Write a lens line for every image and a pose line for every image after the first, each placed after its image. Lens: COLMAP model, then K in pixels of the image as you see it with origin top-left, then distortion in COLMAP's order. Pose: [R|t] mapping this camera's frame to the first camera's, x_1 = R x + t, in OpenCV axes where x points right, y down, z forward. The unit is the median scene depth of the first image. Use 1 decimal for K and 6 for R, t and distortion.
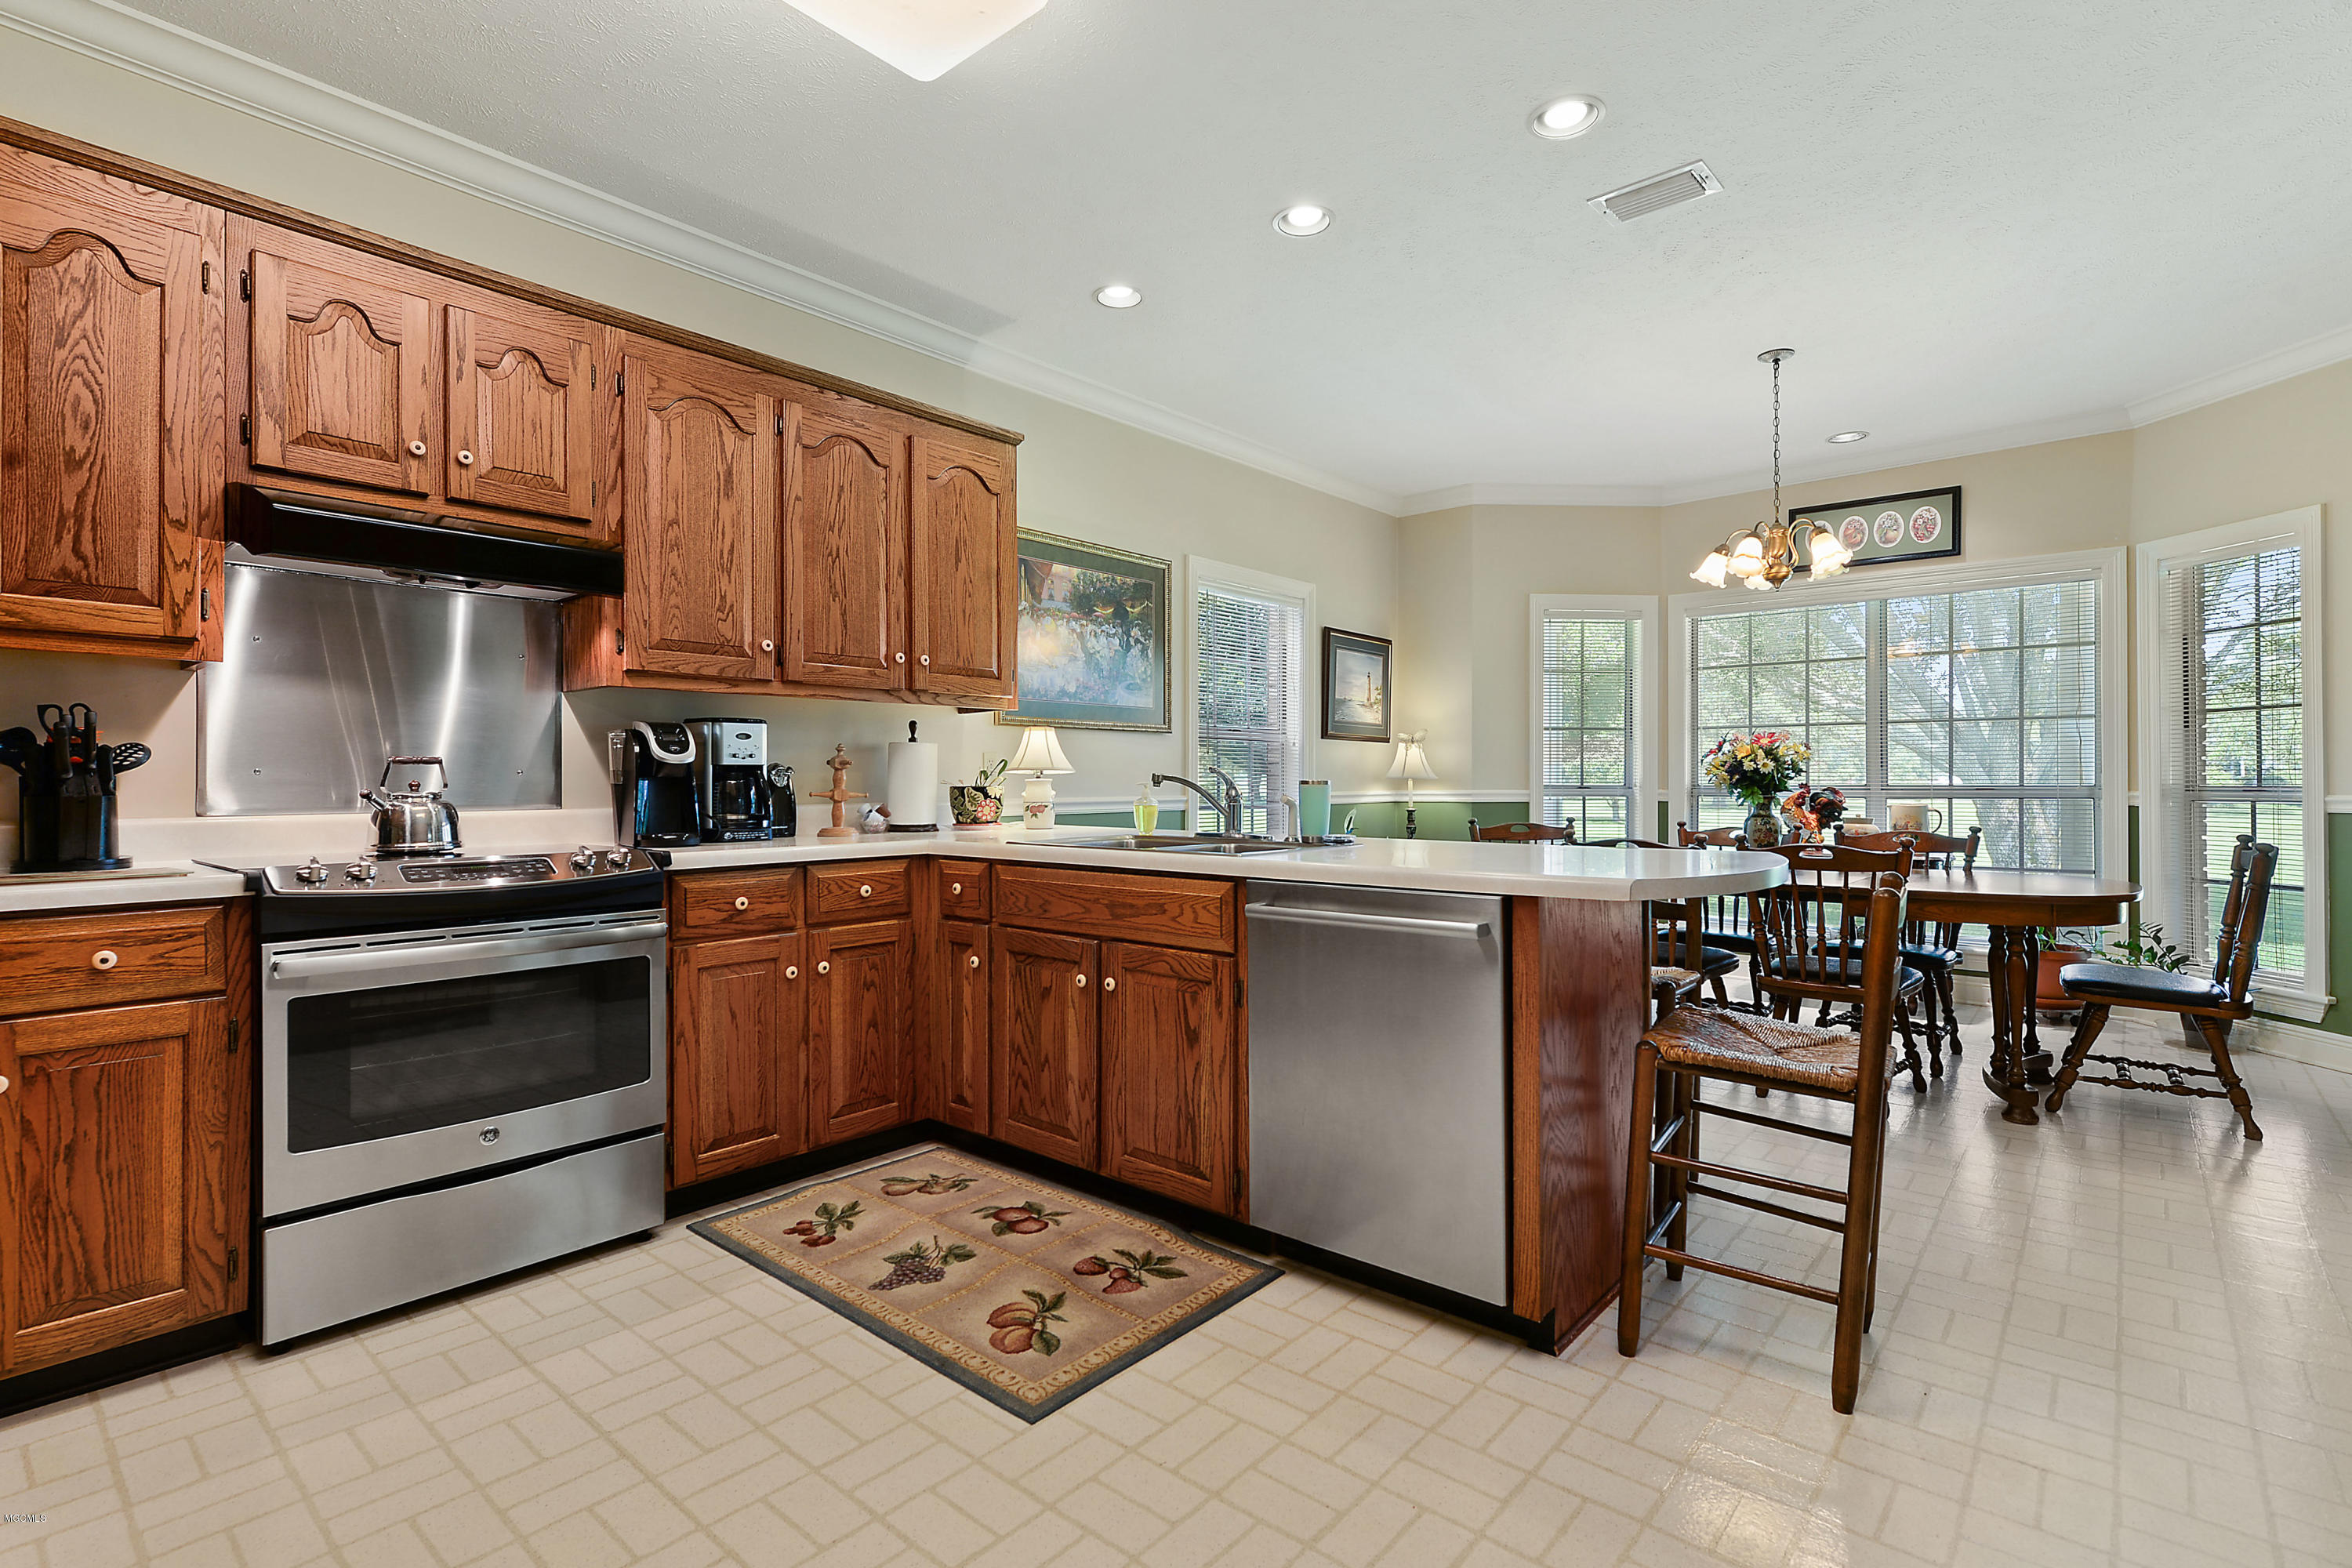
lens RADIAL K [[1093.6, 0, 1172.7], [0, 1093.6, 786.7], [0, 0, 1]] dist [0.000985, 0.000229]
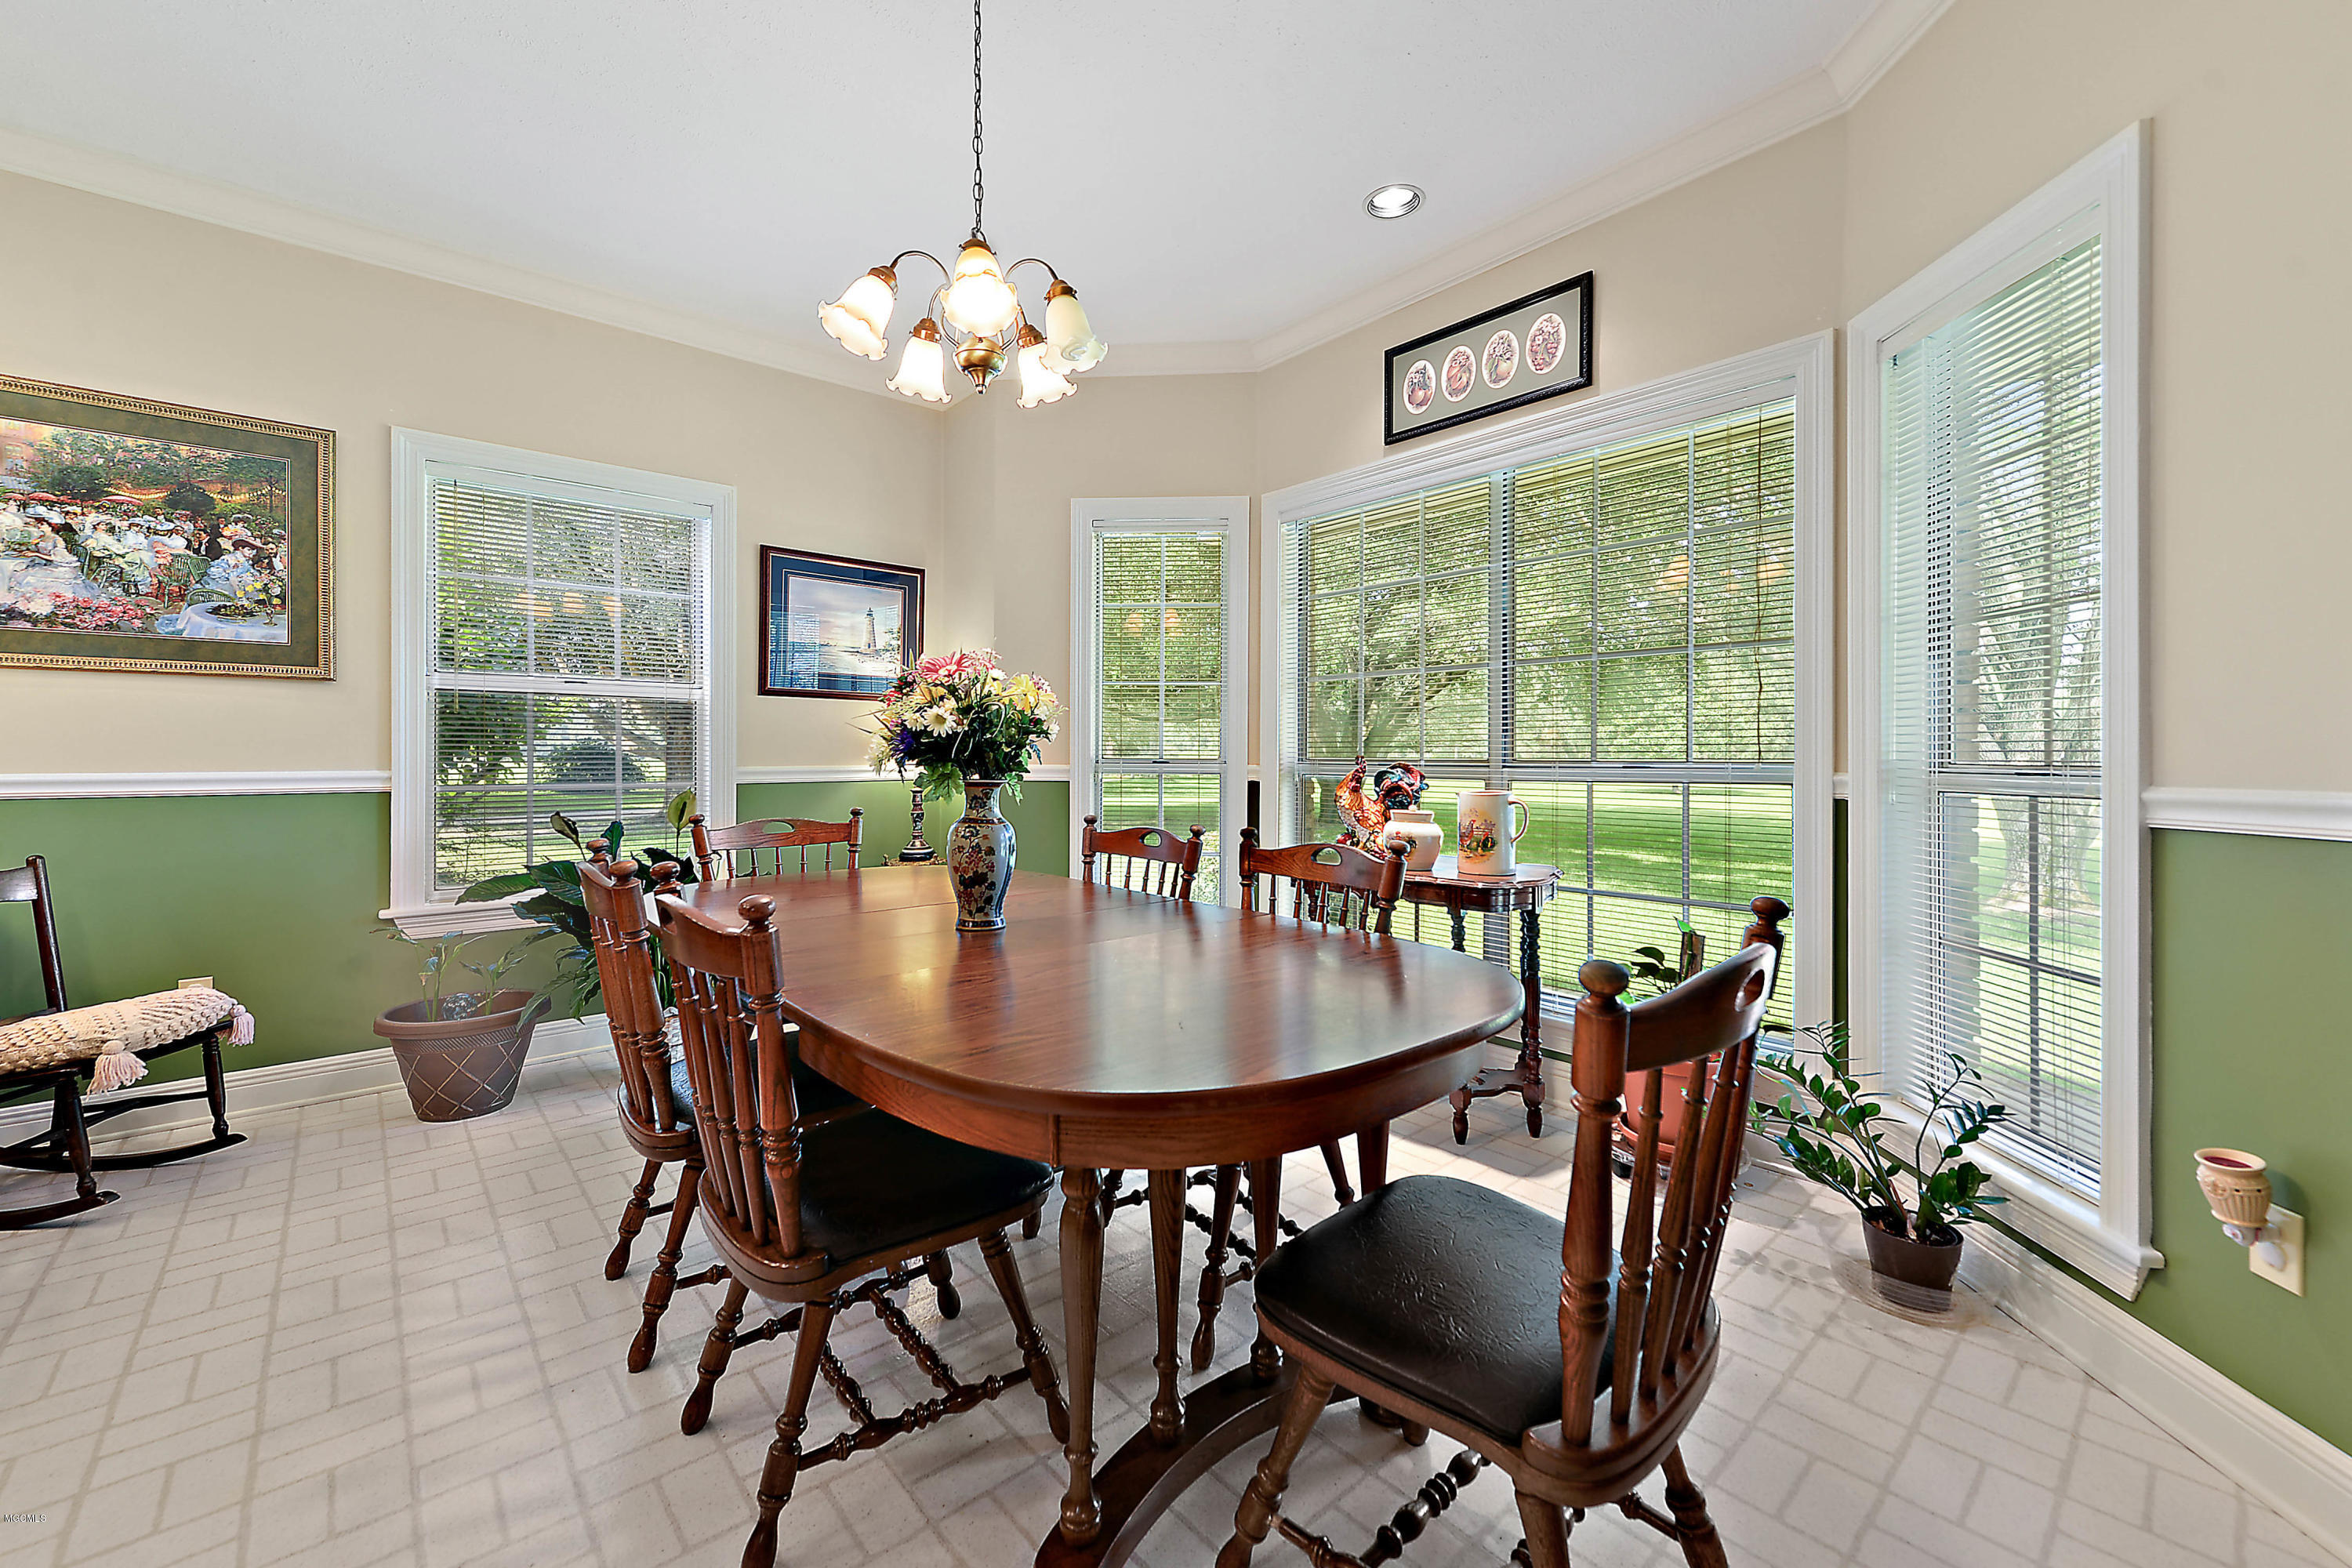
lens RADIAL K [[922.6, 0, 1179.9], [0, 922.6, 766.2], [0, 0, 1]] dist [0.001672, -0.000089]
pose [[0.991441, 0.004529, -0.130479, 0.606884], [-0.003384, 0.999954, 0.008999, -0.002100], [0.130514, -0.008481, 0.991410, 0.493462]]
